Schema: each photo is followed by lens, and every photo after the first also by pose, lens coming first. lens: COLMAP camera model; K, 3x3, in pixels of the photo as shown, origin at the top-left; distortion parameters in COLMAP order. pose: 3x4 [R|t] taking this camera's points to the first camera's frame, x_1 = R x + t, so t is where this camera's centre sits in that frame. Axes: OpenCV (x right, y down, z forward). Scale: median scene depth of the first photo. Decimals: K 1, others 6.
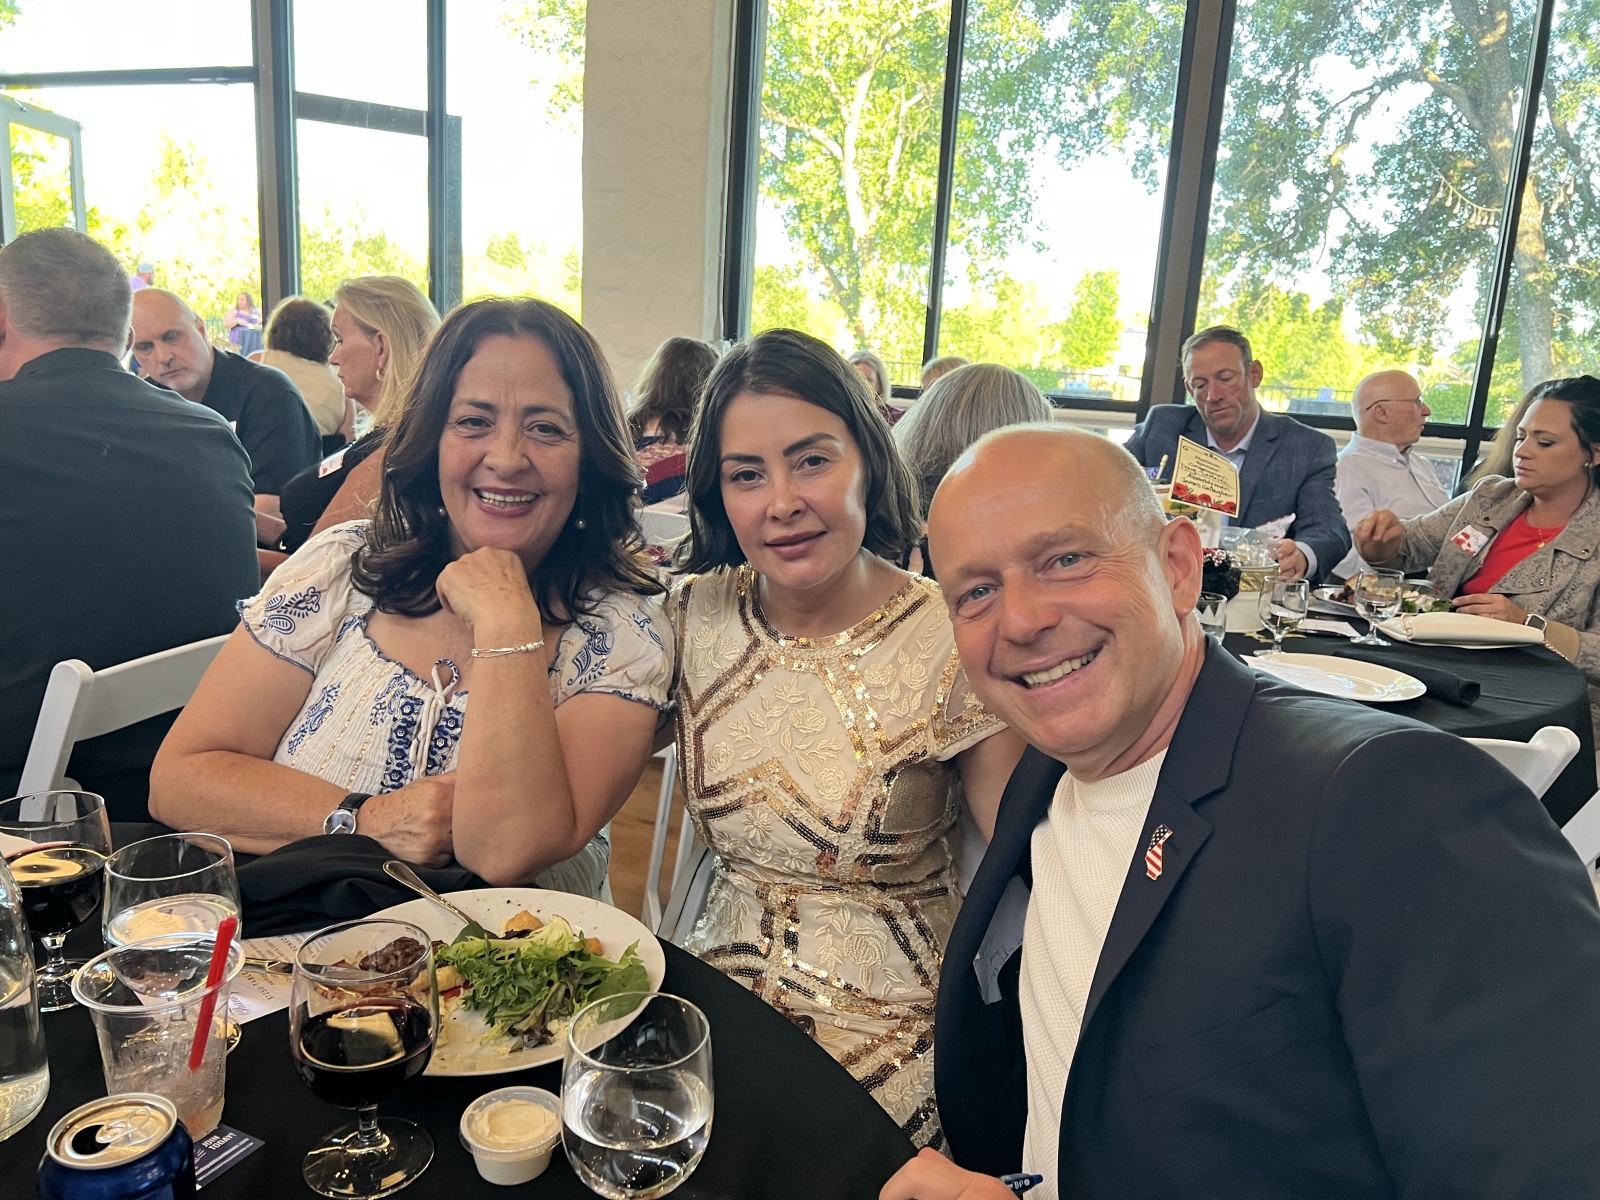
lens RADIAL K [[1199.5, 0, 800.0], [0, 1199.5, 600.0], [0, 0, 1]] dist [0.082022, -0.082952]
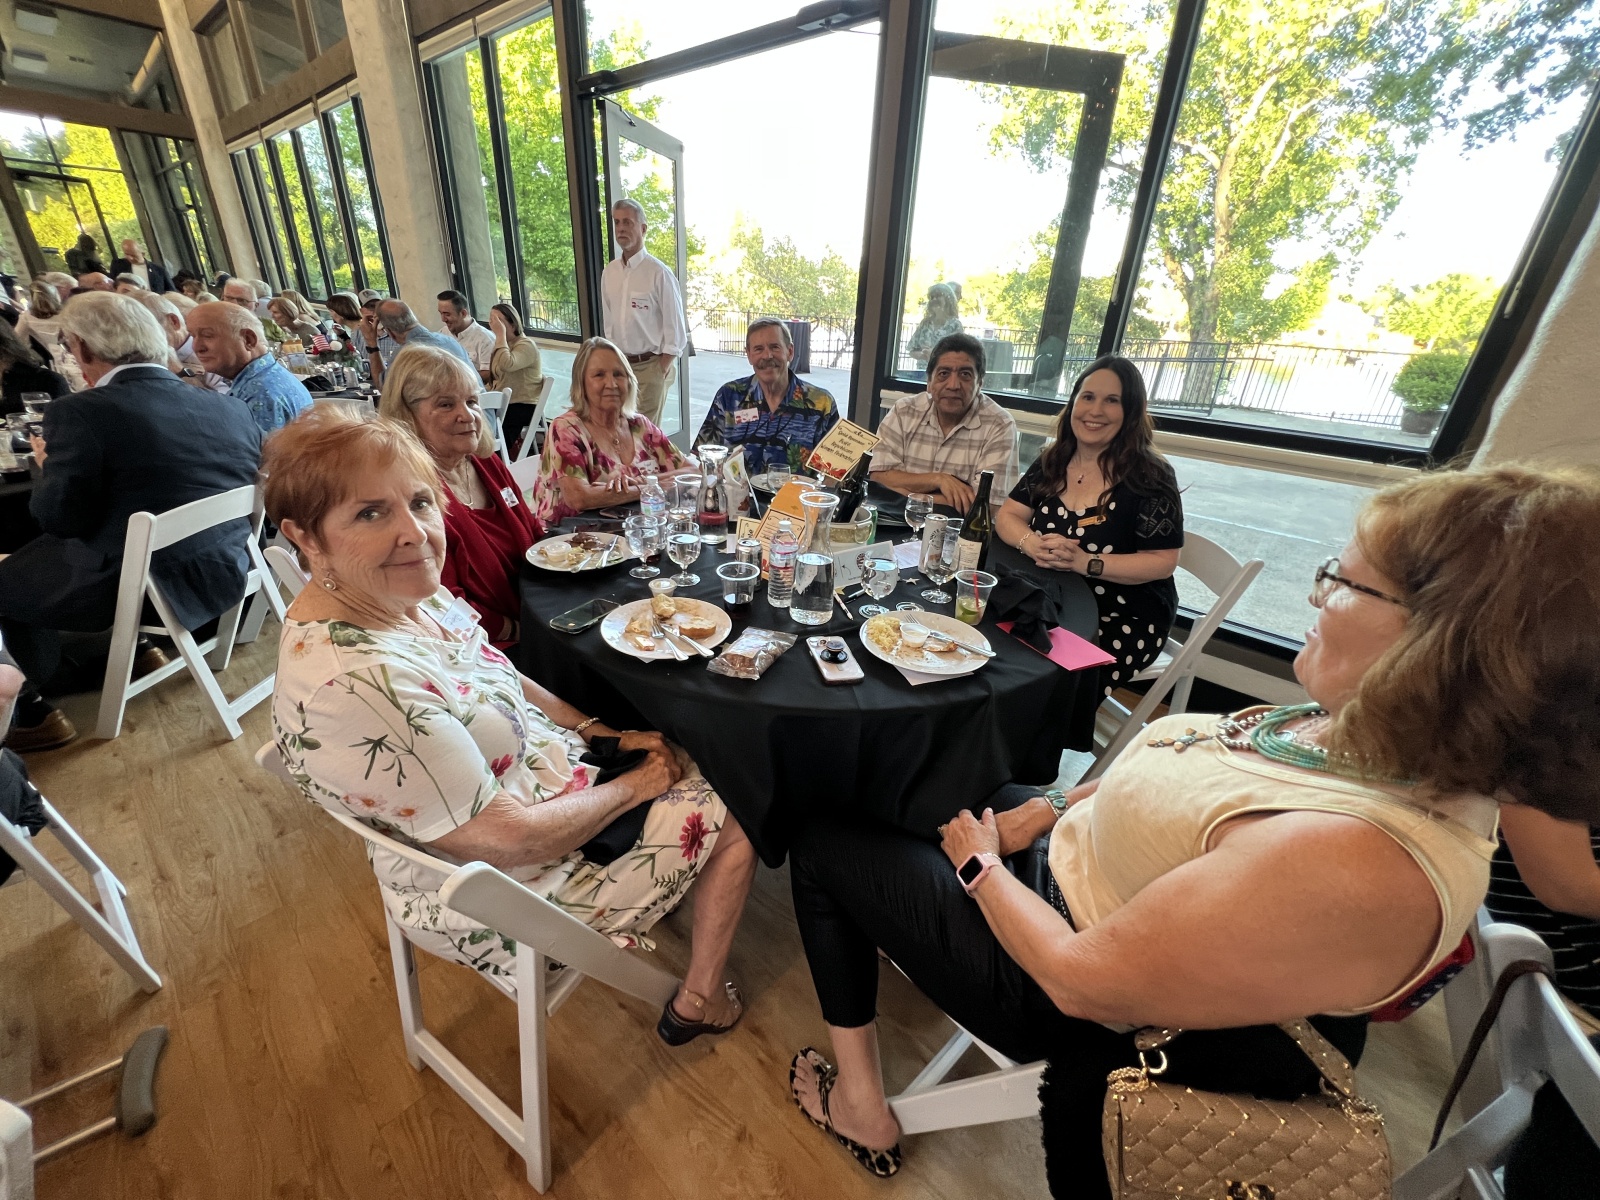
lens RADIAL K [[637.3, 0, 800.0], [0, 637.3, 600.0], [0, 0, 1]] dist [0.000198, 0.000388]
pose [[0.931626, 0.138555, -0.335971, -0.096097], [-0.065418, 0.973306, 0.219992, -0.050914], [0.357483, -0.182971, 0.915821, 0.173157]]
